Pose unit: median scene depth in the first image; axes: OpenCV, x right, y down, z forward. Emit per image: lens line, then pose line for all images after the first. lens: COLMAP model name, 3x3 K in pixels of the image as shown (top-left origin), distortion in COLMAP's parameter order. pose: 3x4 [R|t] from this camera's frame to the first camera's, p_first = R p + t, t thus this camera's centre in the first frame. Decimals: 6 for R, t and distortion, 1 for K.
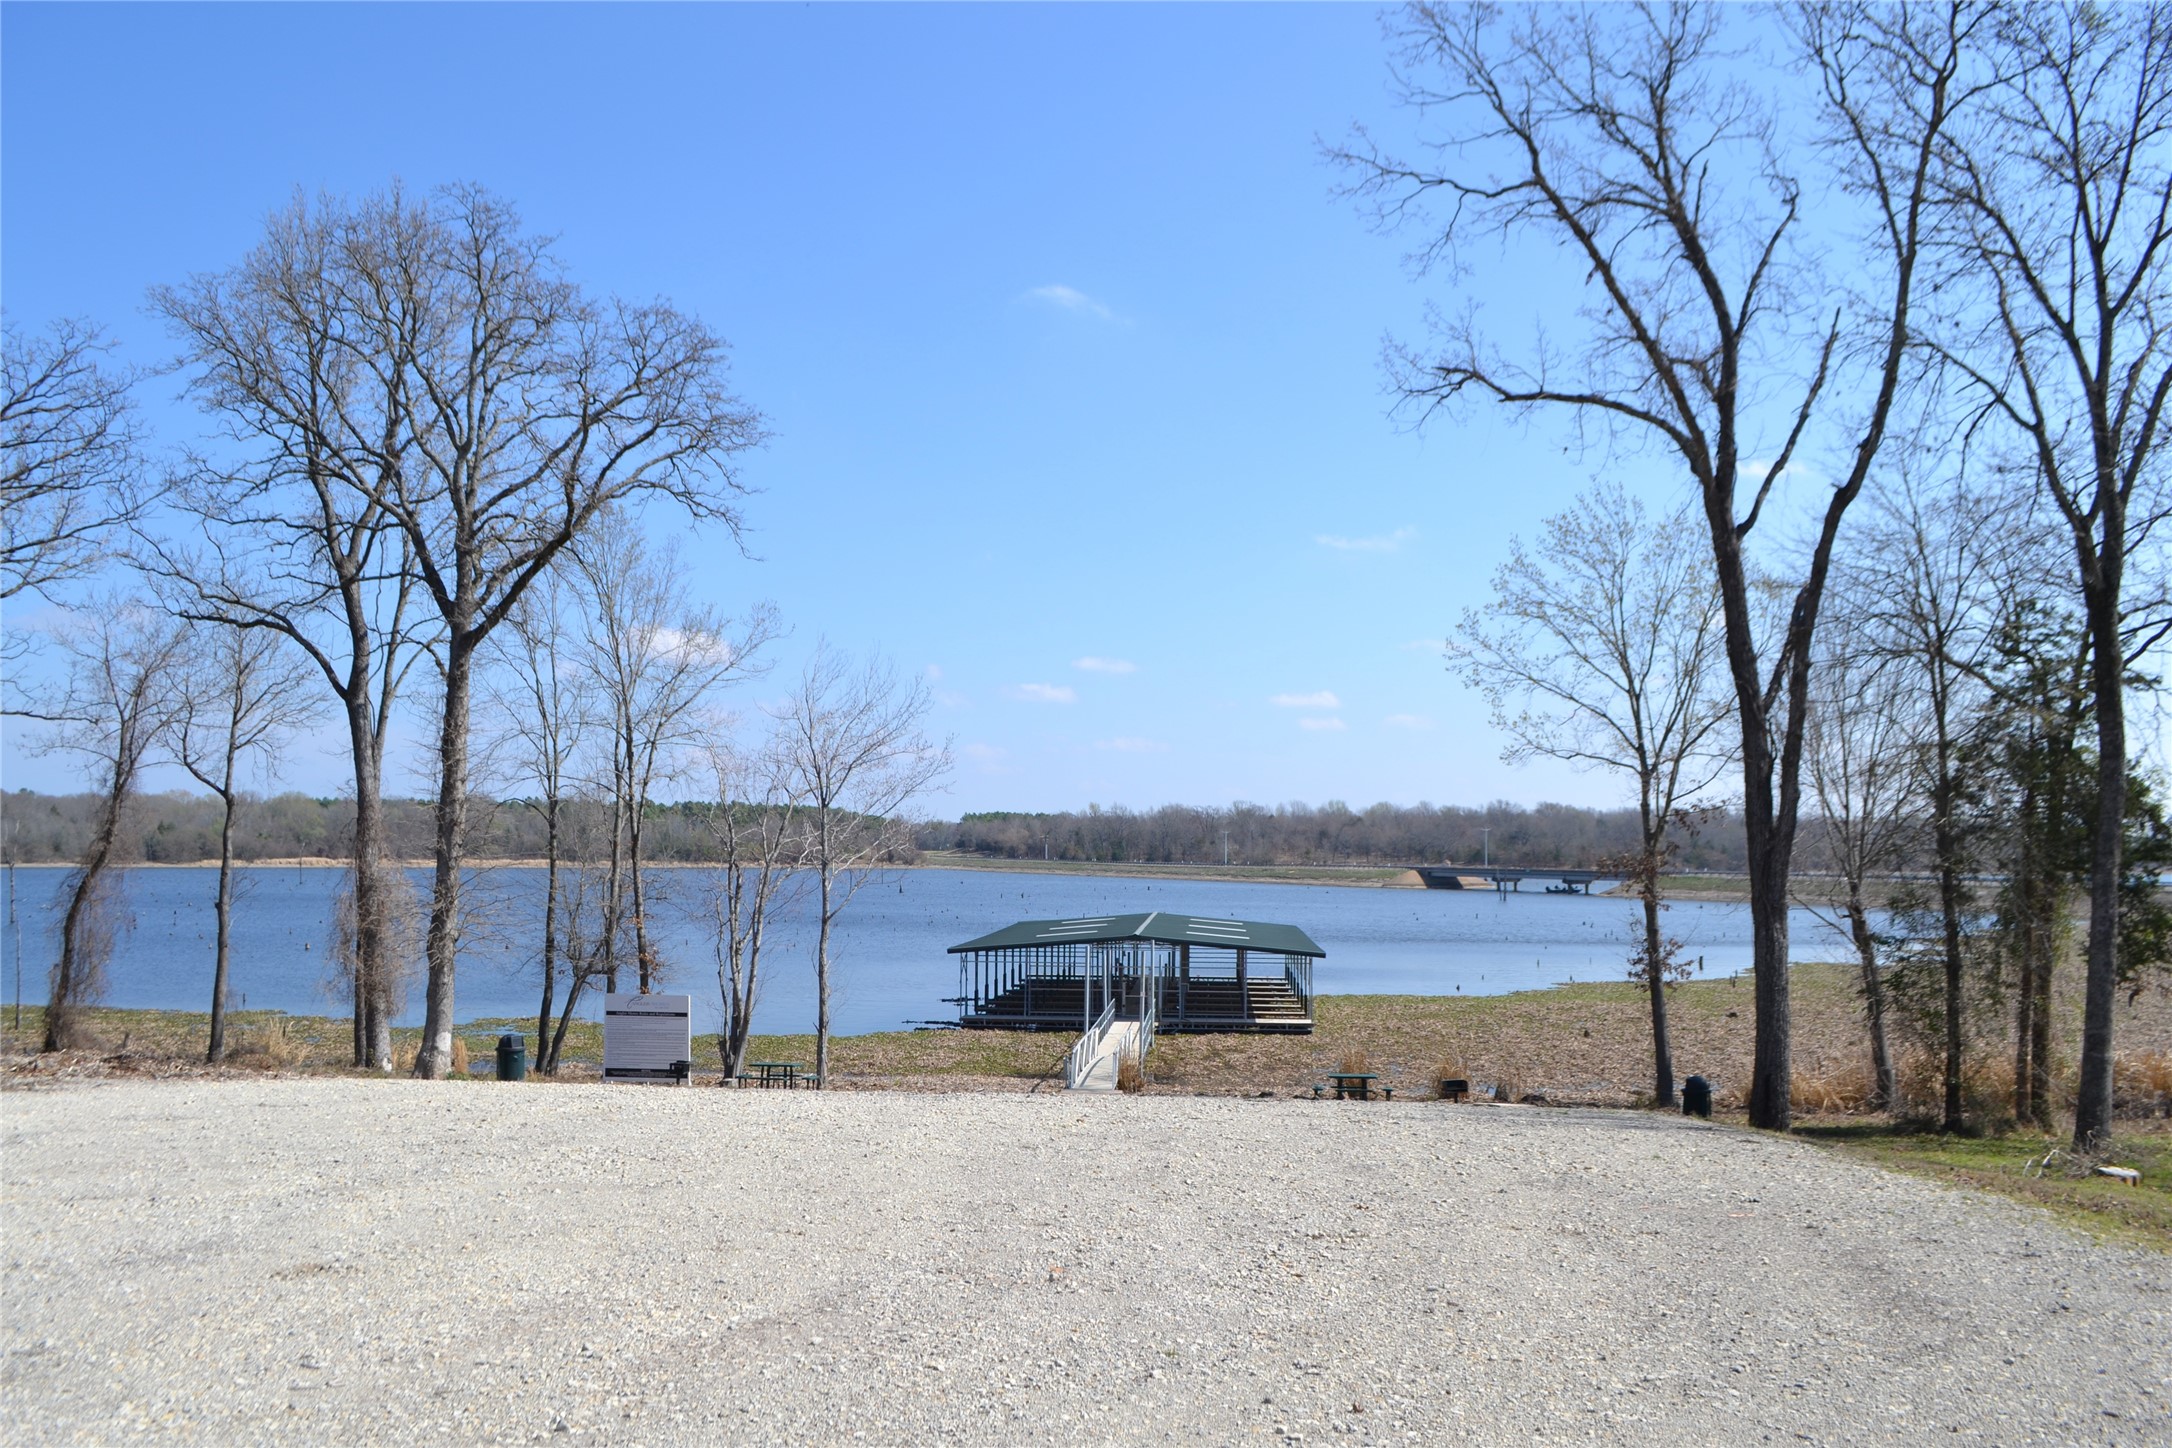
lens RADIAL K [[1866.2, 0, 1086.0], [0, 1866.2, 724.0], [0, 0, 1]] dist [-0.006171, 0.003754]
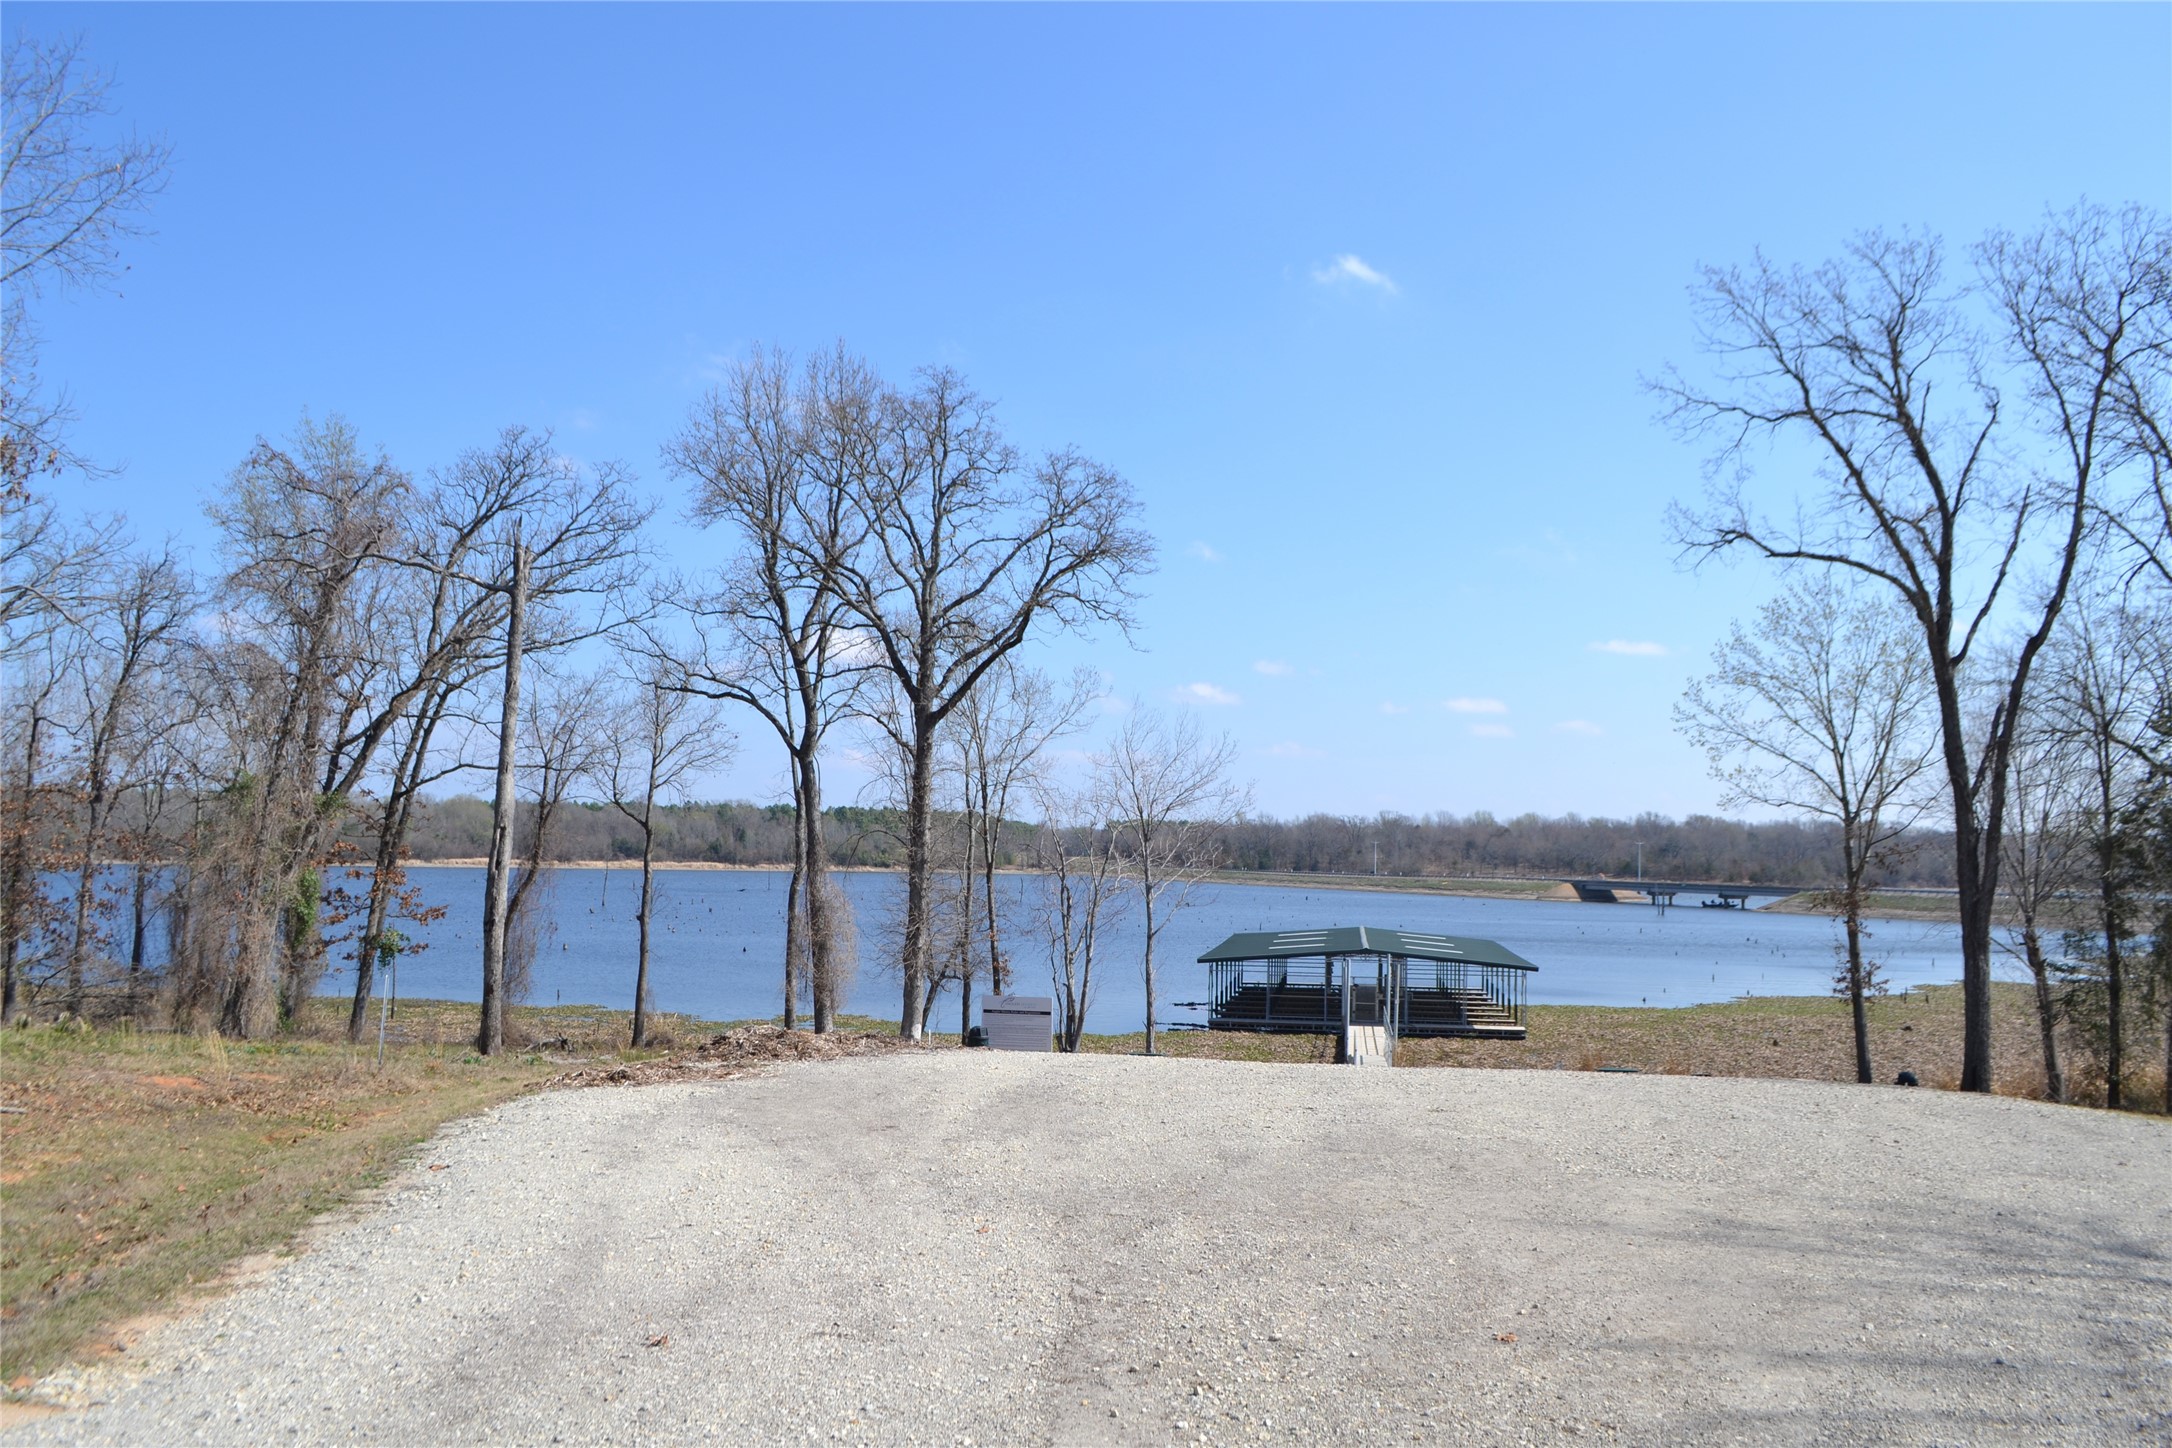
lens RADIAL K [[1897.0, 0, 1114.4], [0, 1897.0, 723.8], [0, 0, 1]] dist [0.002199, -0.007265]
pose [[0.998726, 0.006647, -0.050031, -0.108822], [-0.006694, 0.999977, -0.000760, -0.032139], [0.050025, 0.001094, 0.998747, -0.232426]]
